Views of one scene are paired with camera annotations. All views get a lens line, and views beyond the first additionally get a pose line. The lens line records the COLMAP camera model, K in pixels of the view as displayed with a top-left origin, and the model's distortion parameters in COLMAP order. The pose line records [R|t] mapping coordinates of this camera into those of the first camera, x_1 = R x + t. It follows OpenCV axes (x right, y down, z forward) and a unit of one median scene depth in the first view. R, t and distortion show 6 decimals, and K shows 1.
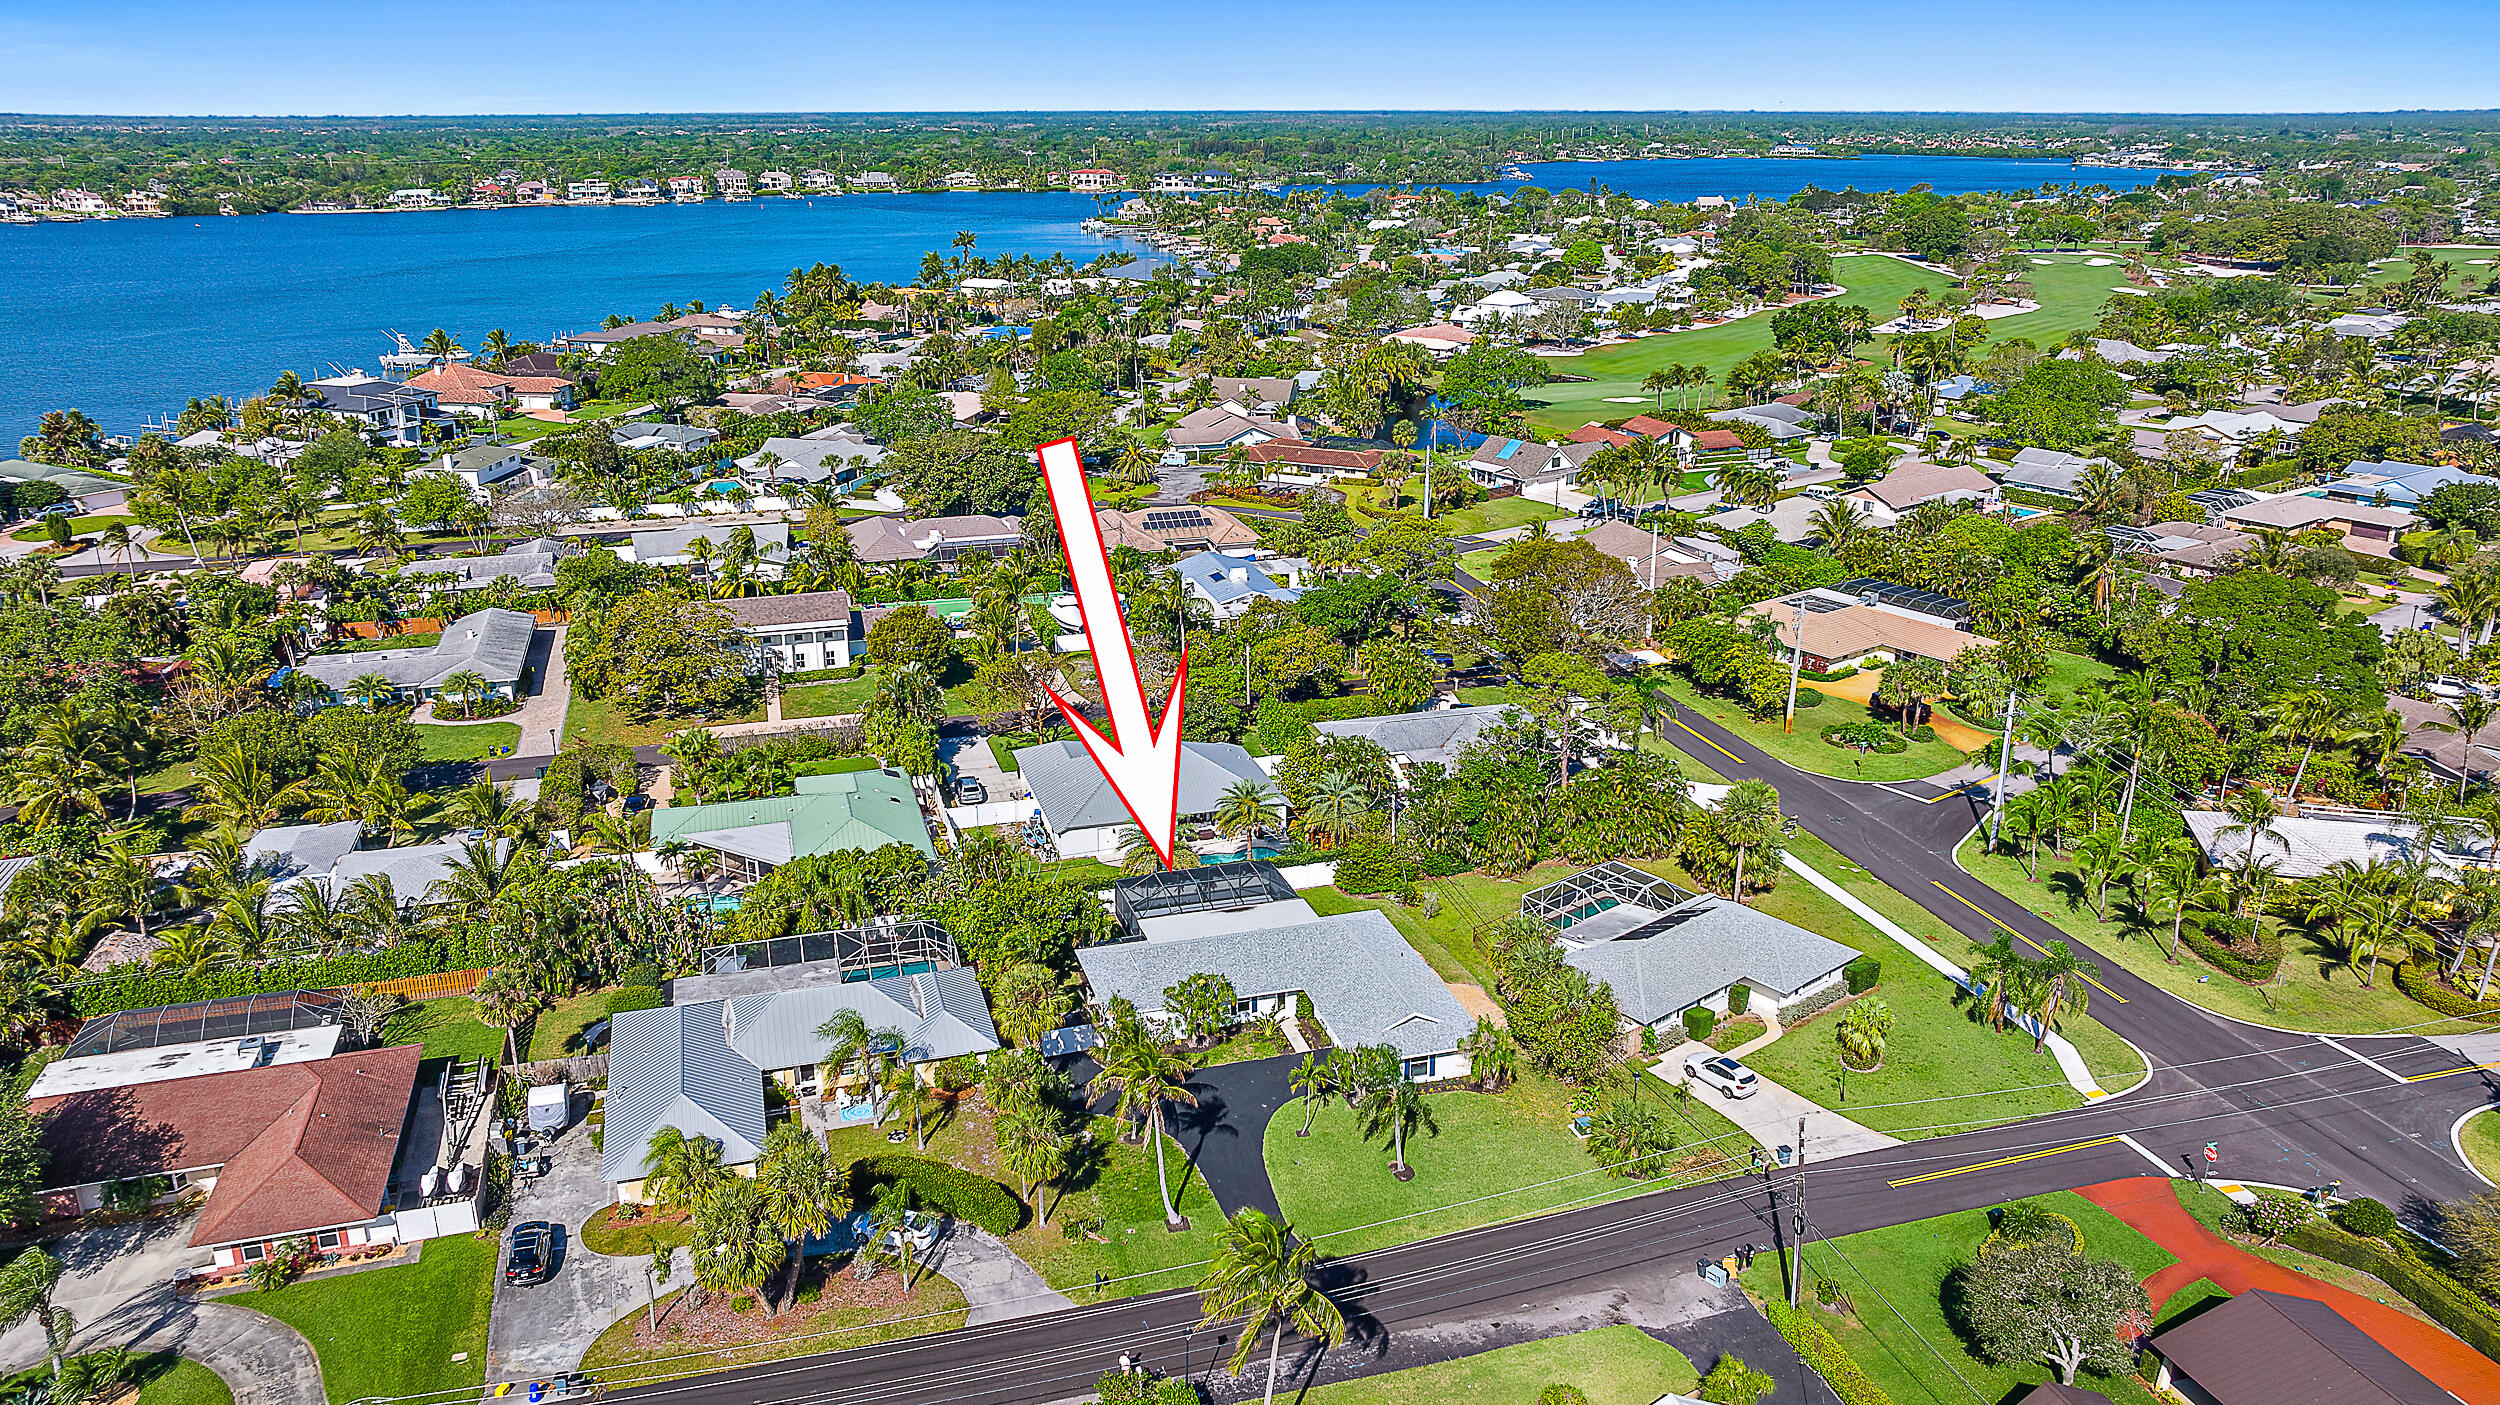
lens RADIAL K [[1718.3, 0, 1221.4], [0, 1718.3, 703.6], [0, 0, 1]] dist [-0.034346, 0.035020]
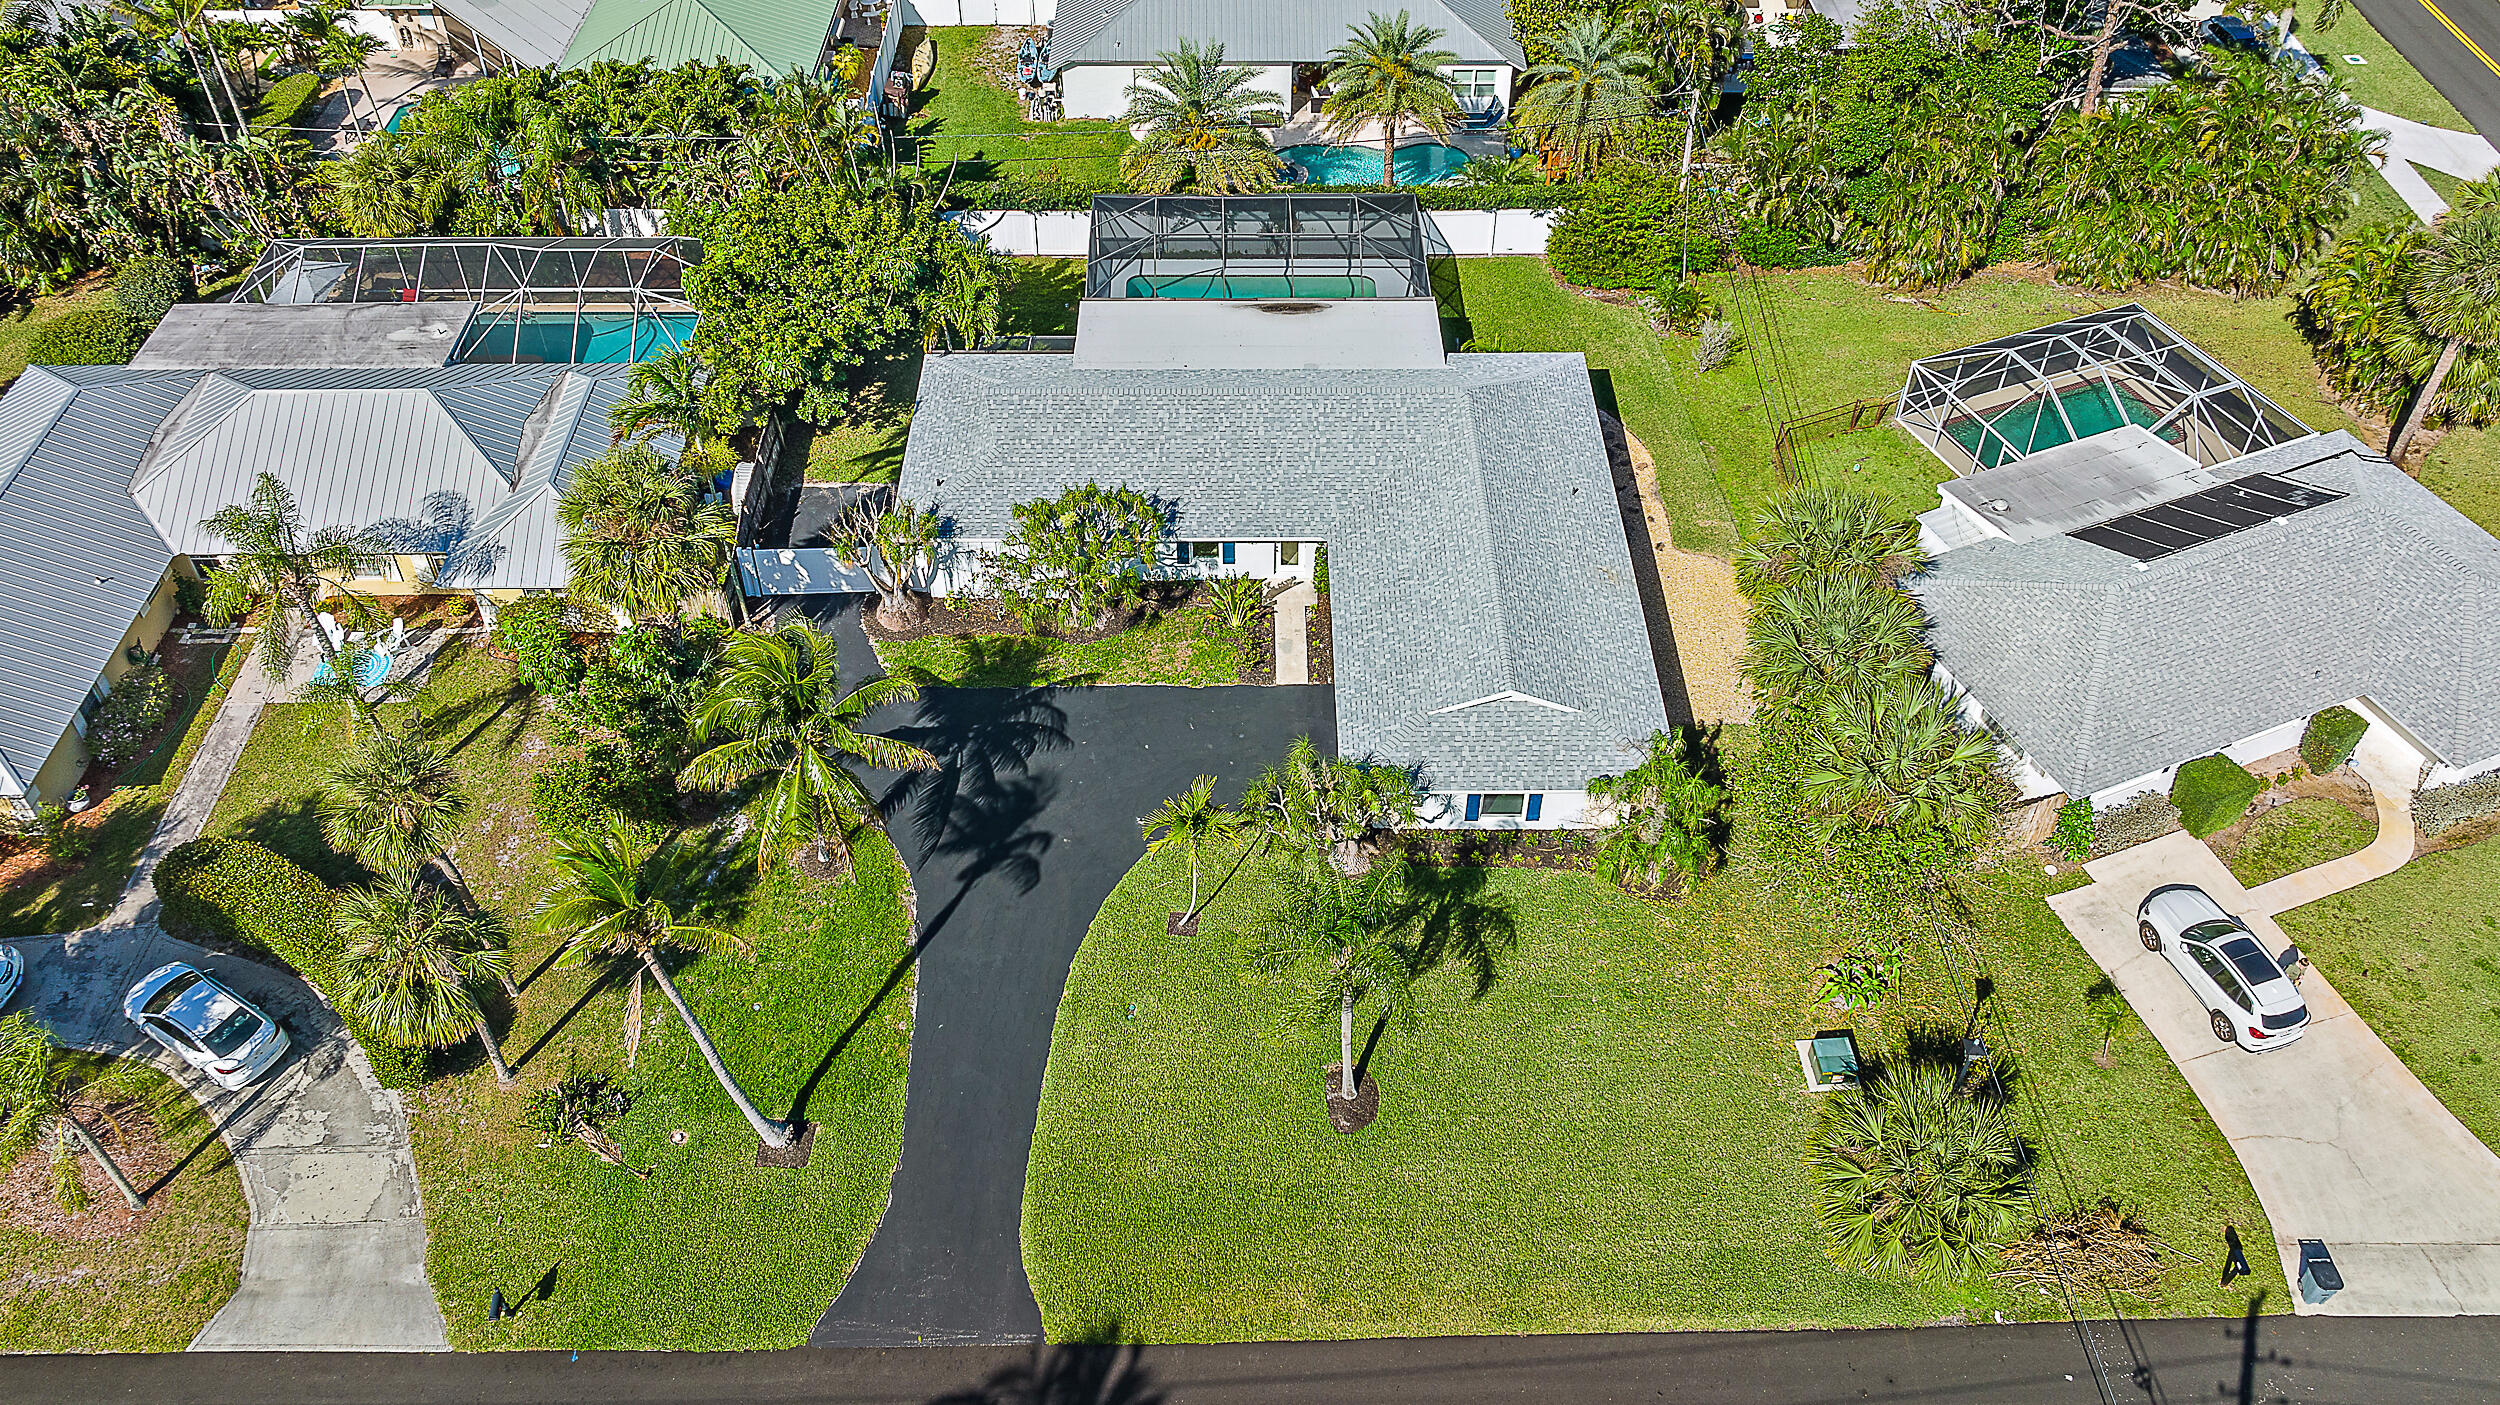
lens RADIAL K [[1872.1, 0, 1299.2], [0, 1872.1, 580.5], [0, 0, 1]] dist [-0.022827, -0.000329]
pose [[0.965302, 0.184809, -0.184495, 0.104964], [-0.095653, 0.907637, 0.408713, -0.021581], [0.242988, -0.376883, 0.893821, 0.427612]]
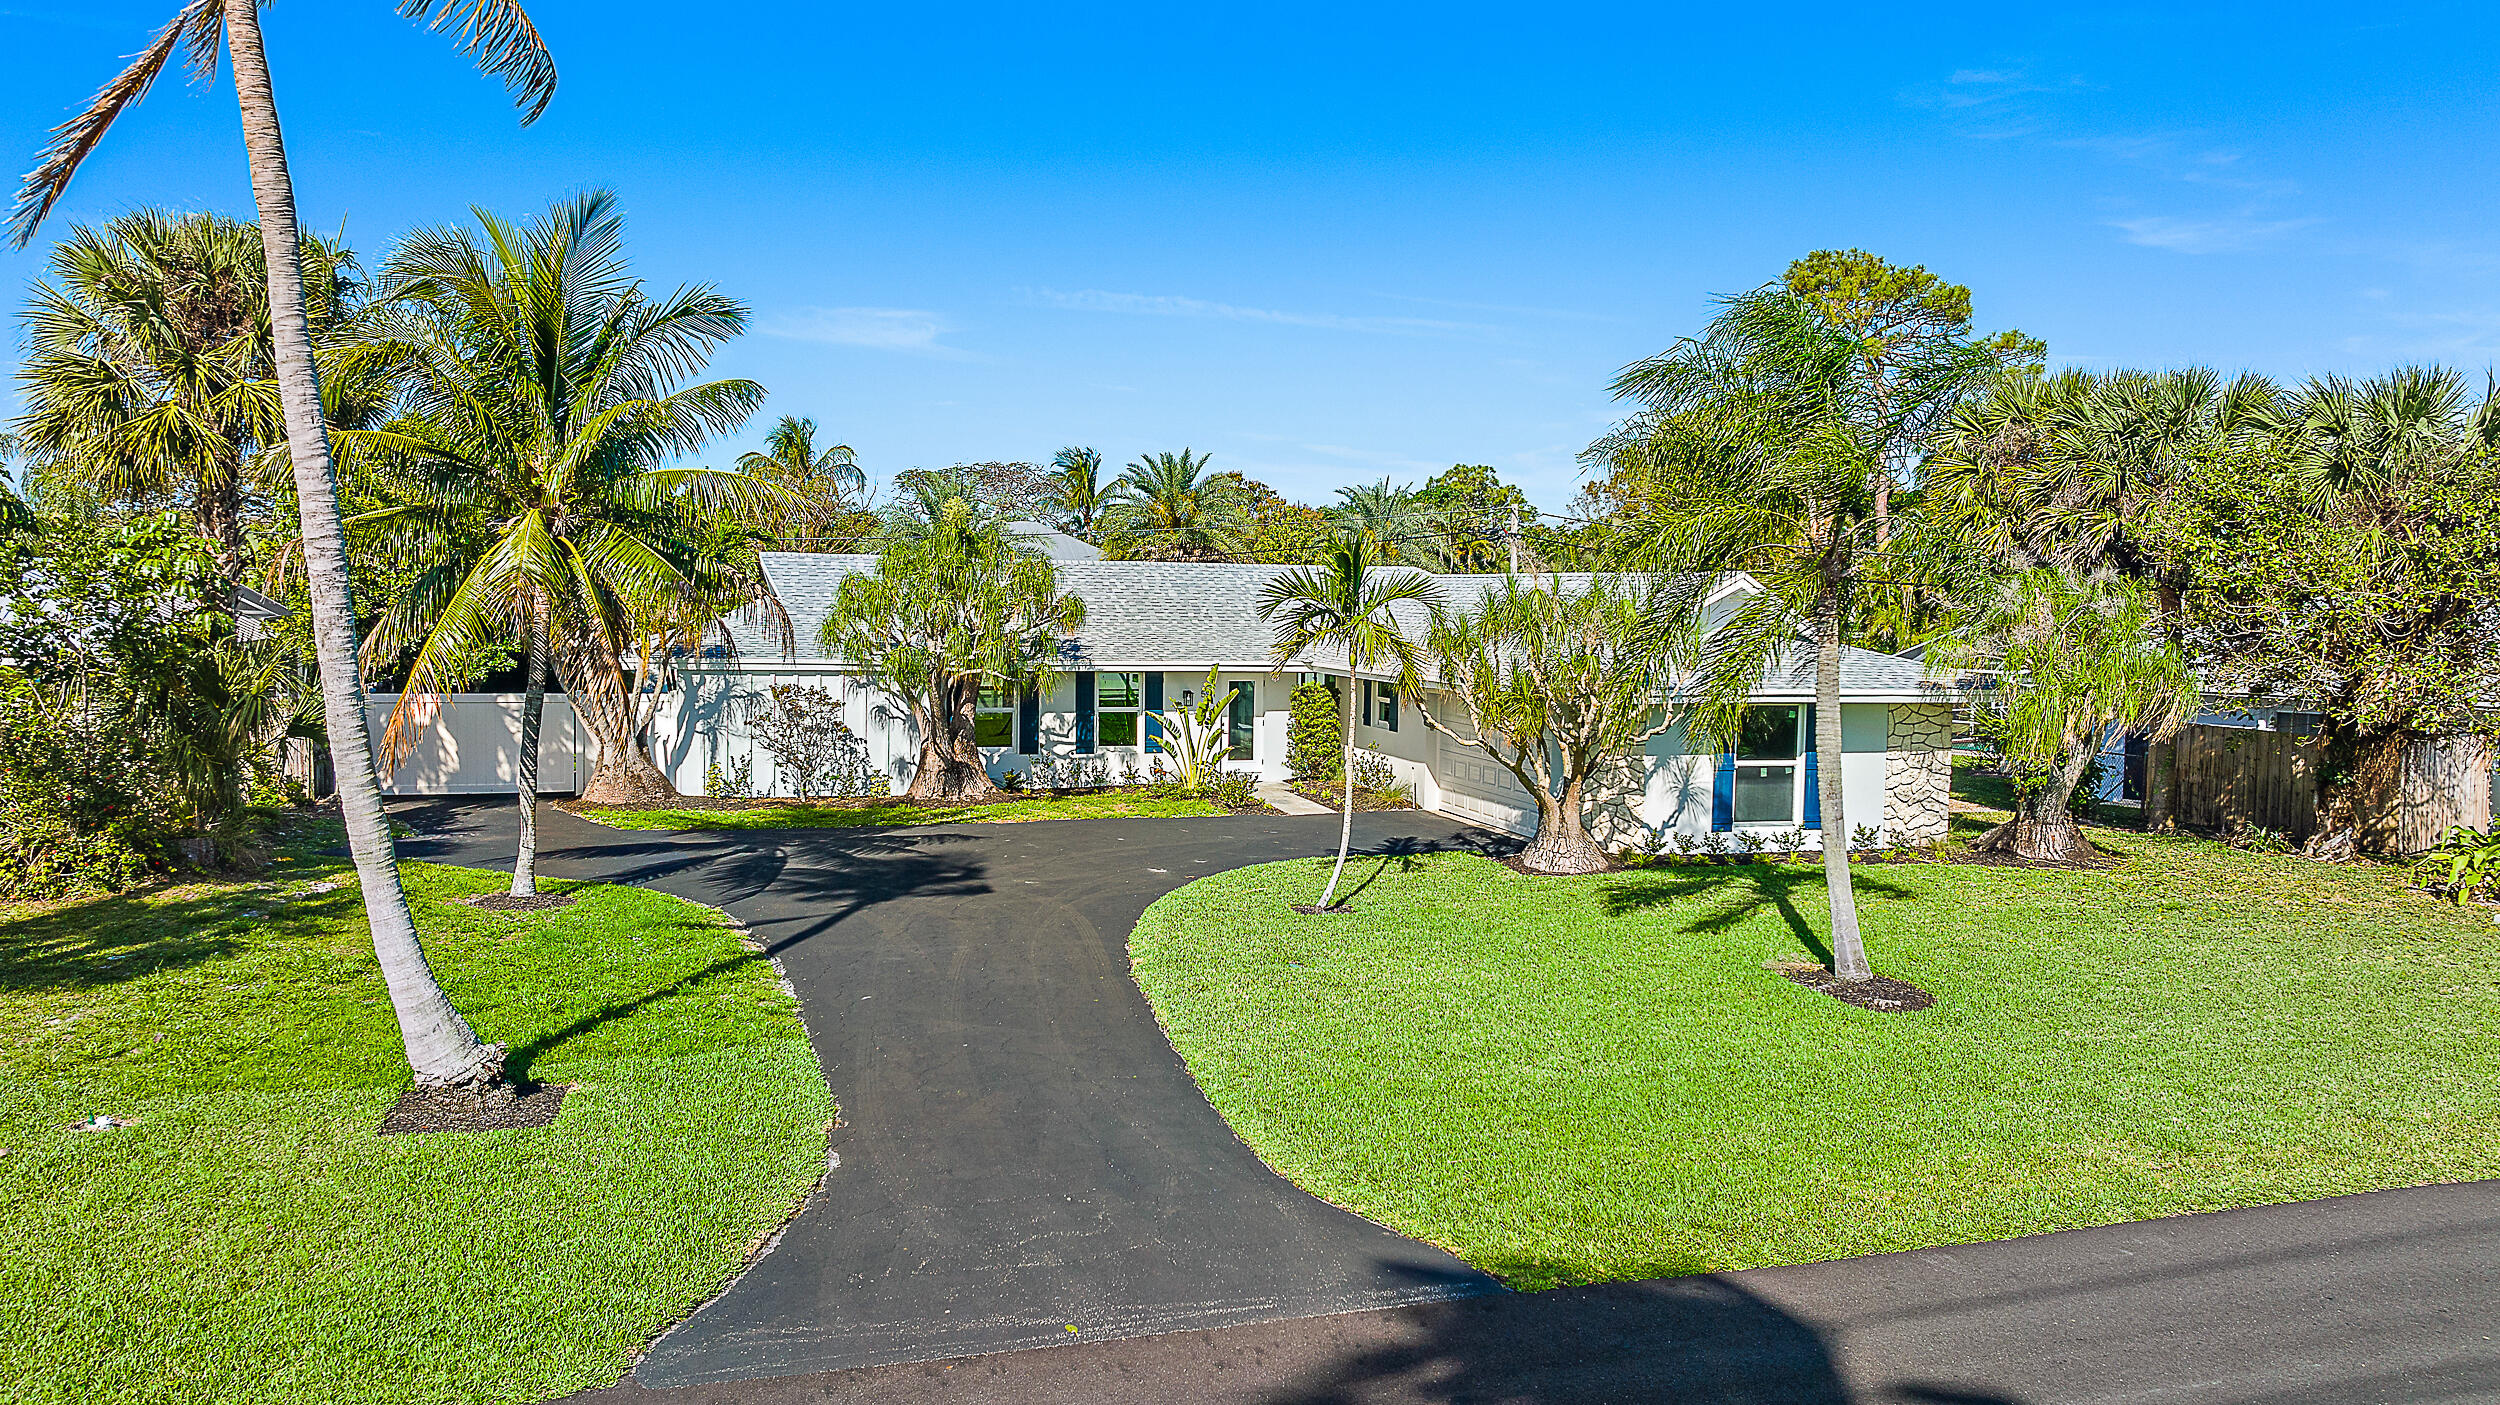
lens RADIAL K [[1730.6, 0, 1250.0], [0, 1730.6, 702.5], [0, 0, 1]] dist [-0.031148, 0.000951]
pose [[0.999775, 0.008502, 0.019454, 0.023568], [-0.003105, 0.965015, -0.262176, 0.198906], [-0.021003, 0.262056, 0.964824, 0.551084]]
